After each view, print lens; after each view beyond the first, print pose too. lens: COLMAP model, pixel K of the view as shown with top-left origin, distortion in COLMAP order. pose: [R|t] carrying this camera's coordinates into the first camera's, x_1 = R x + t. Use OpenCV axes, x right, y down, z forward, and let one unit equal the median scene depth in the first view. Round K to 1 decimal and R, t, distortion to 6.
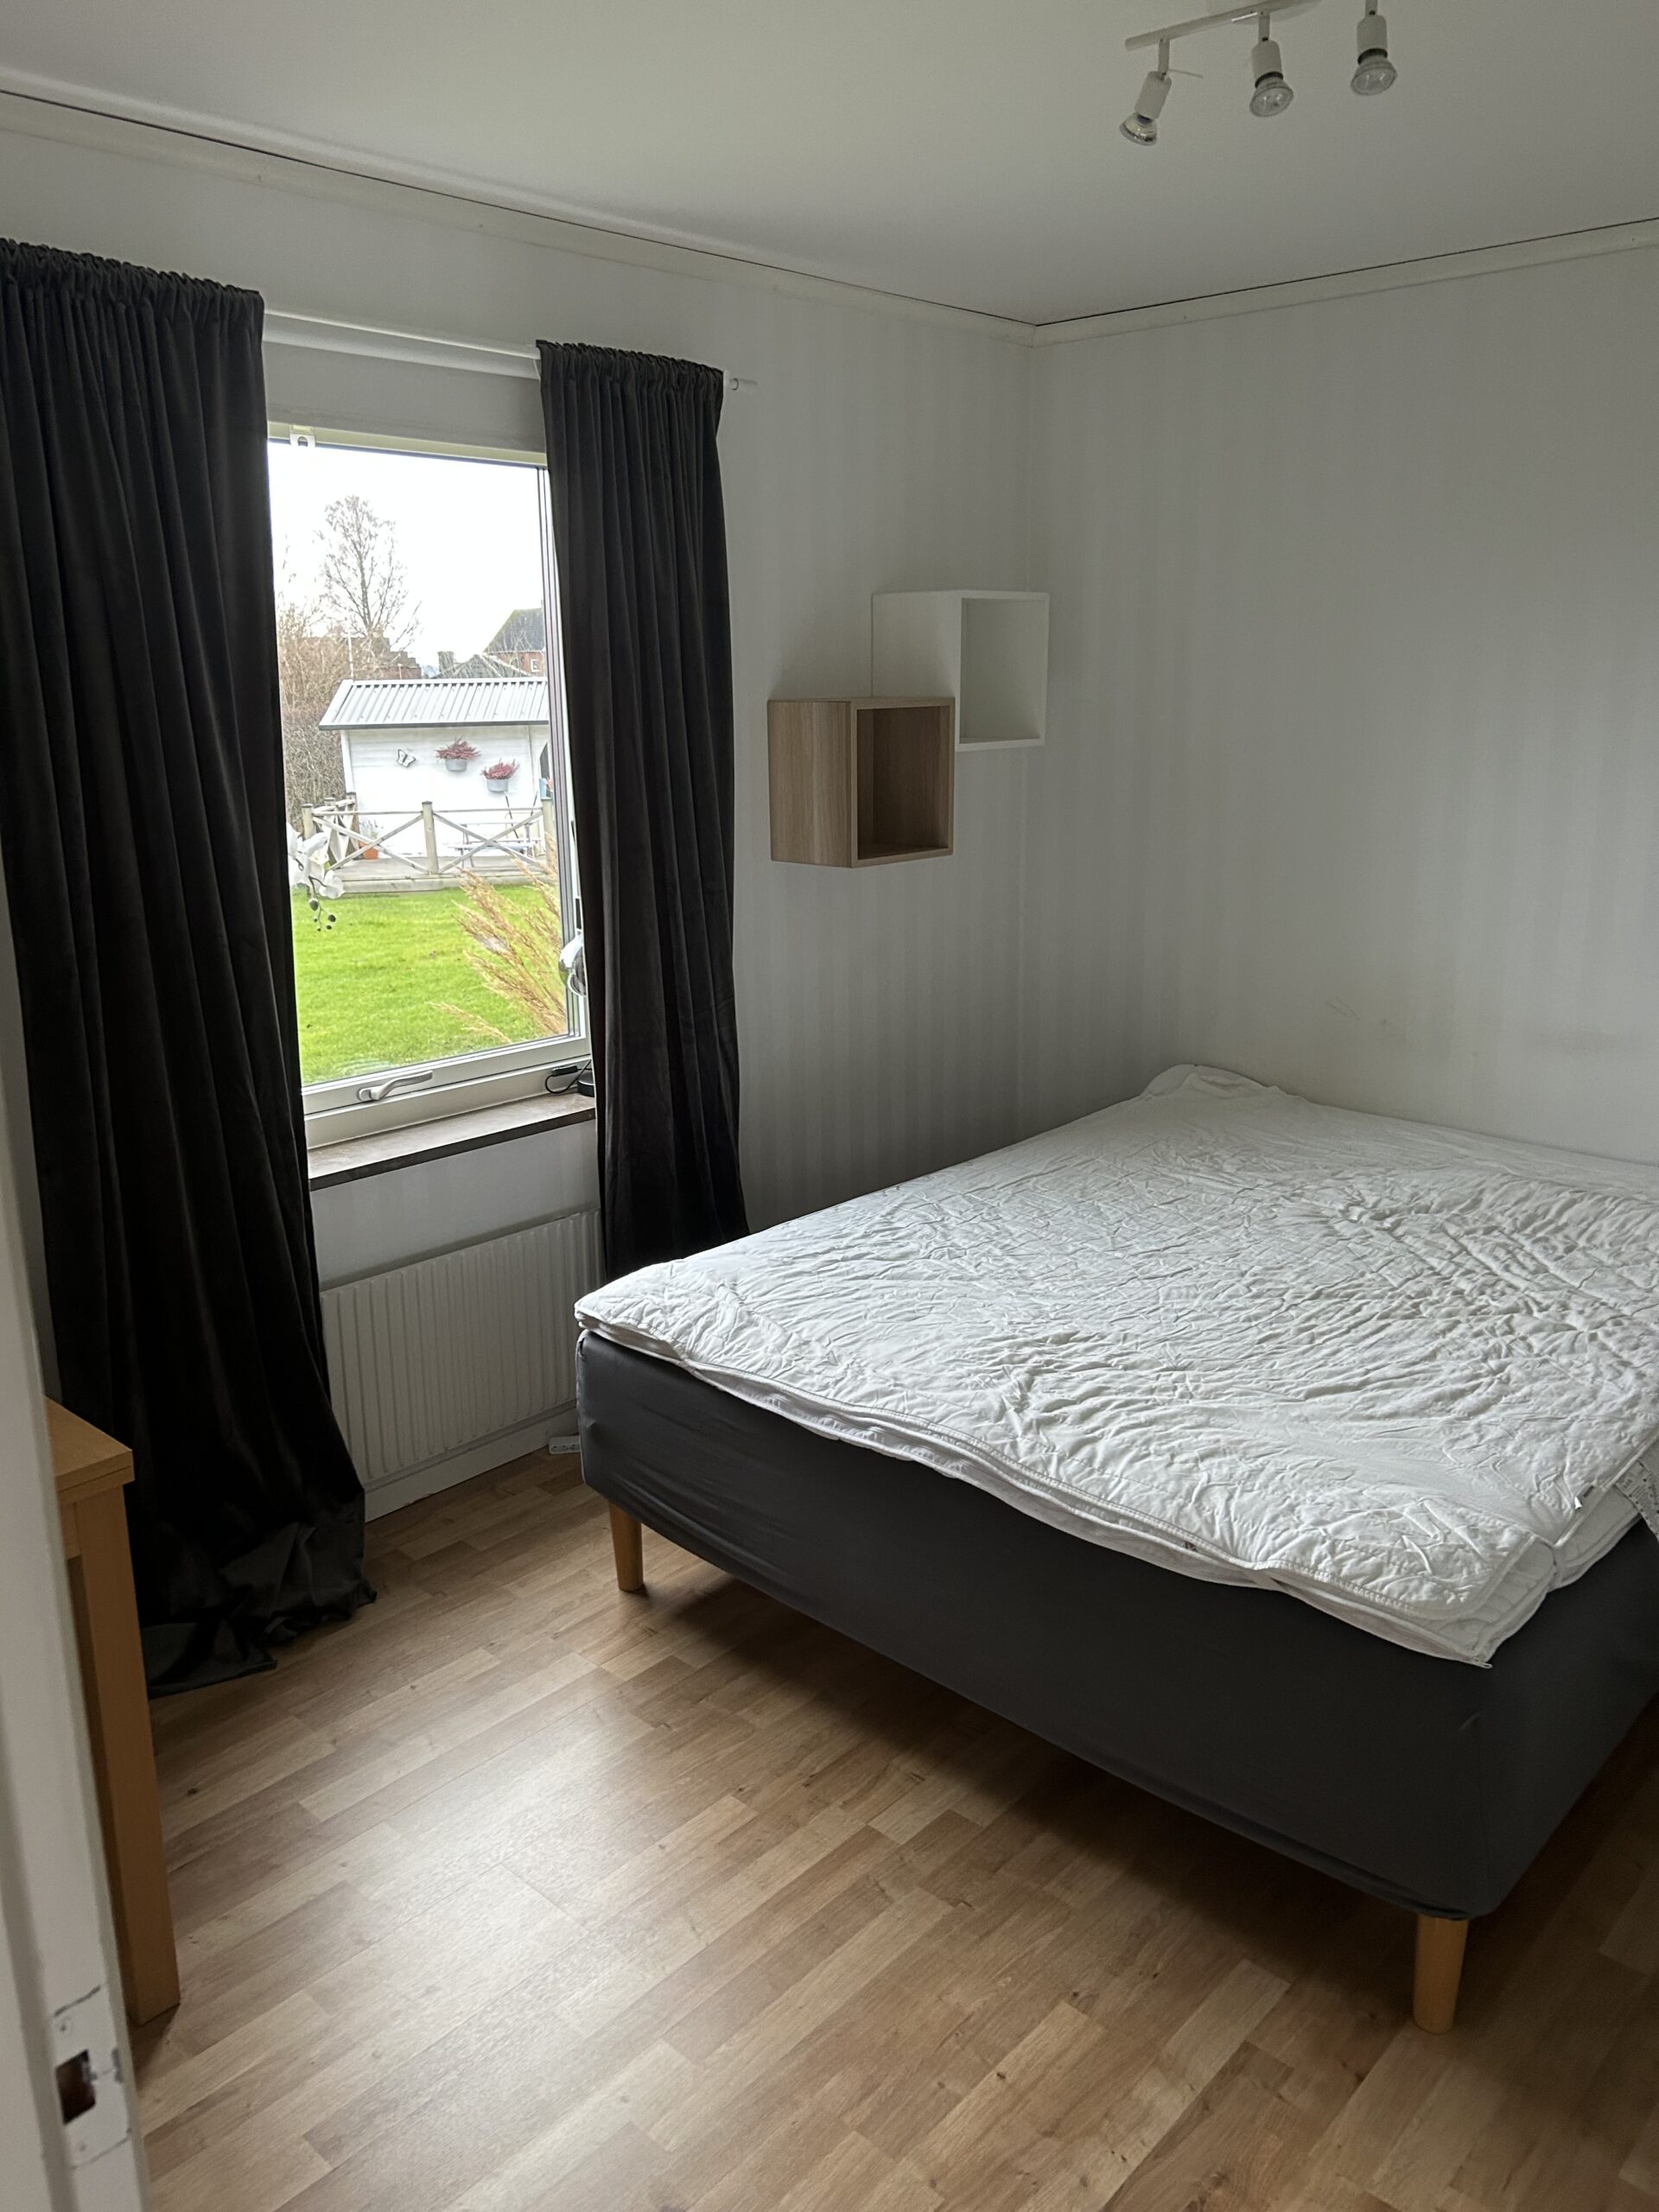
lens RADIAL K [[1644.2, 0, 860.6], [0, 1644.2, 1041.2], [0, 0, 1]] dist [0.026667, -0.038516]
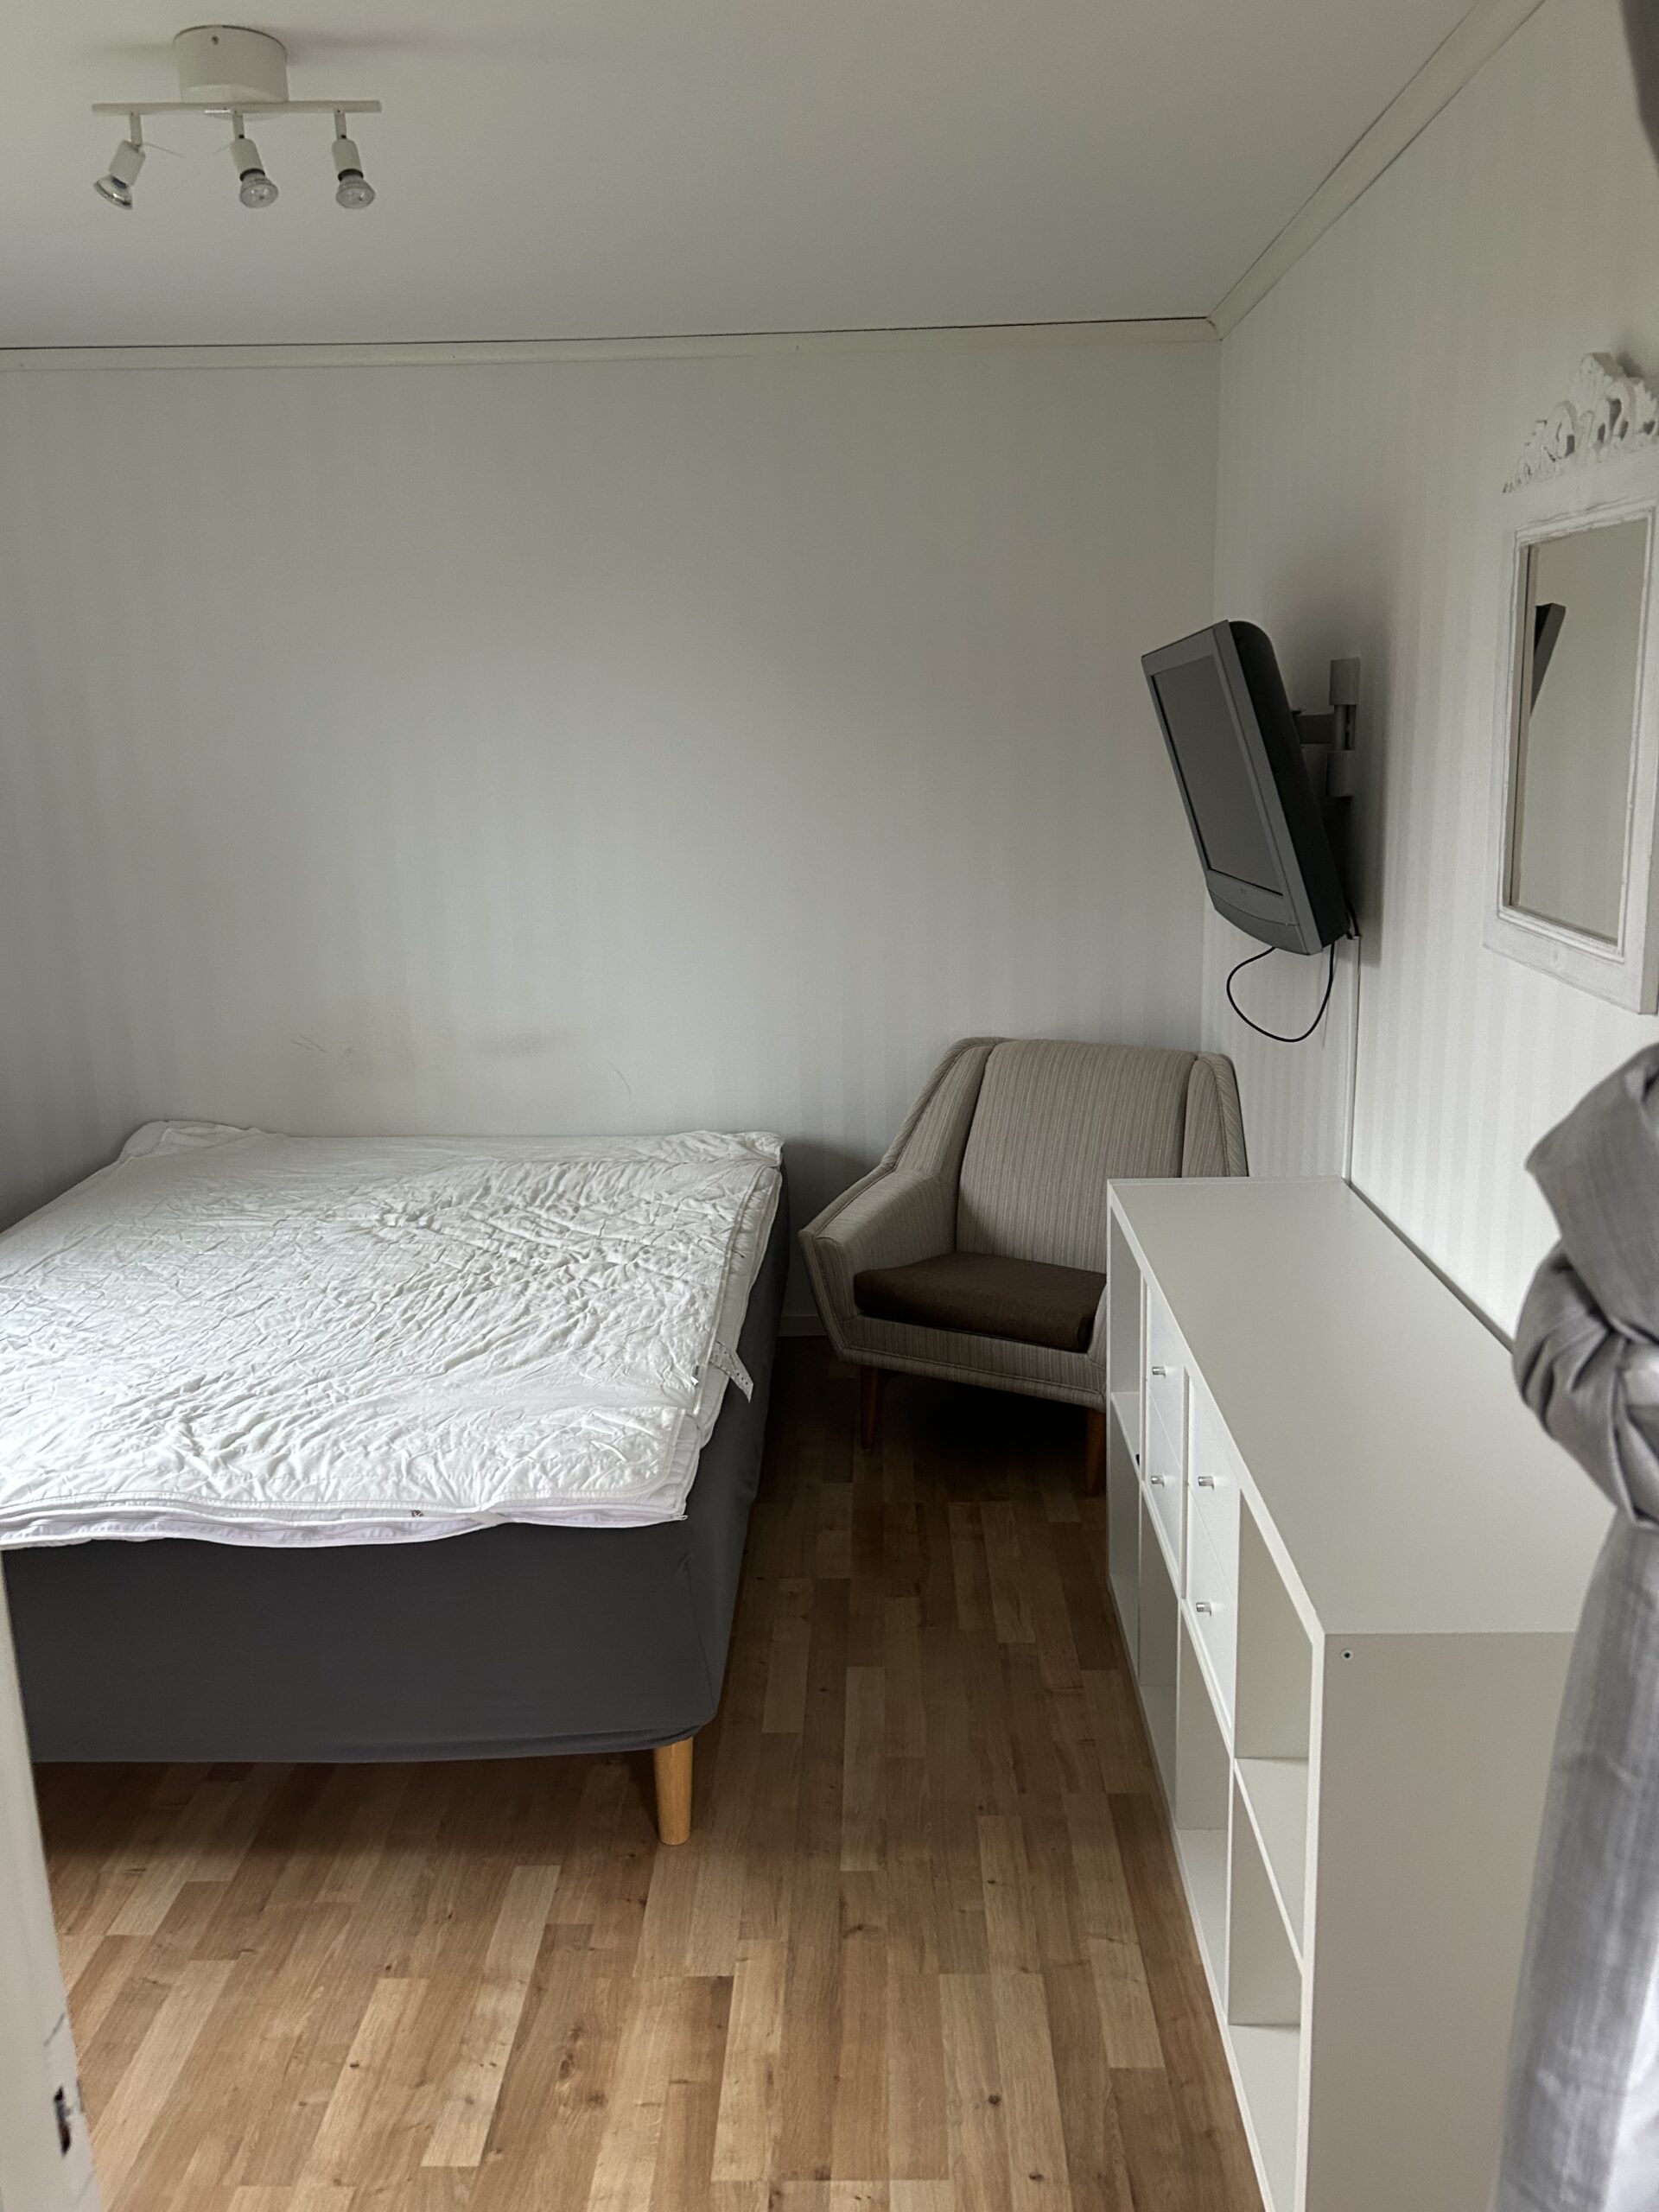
lens RADIAL K [[1644.2, 0, 860.6], [0, 1644.2, 1041.2], [0, 0, 1]] dist [0.026667, -0.038516]
pose [[0.738194, -0.128695, 0.662198, -0.230689], [0.154928, 0.987738, 0.019254, 0.021178], [-0.656557, 0.088379, 0.749081, -0.026848]]
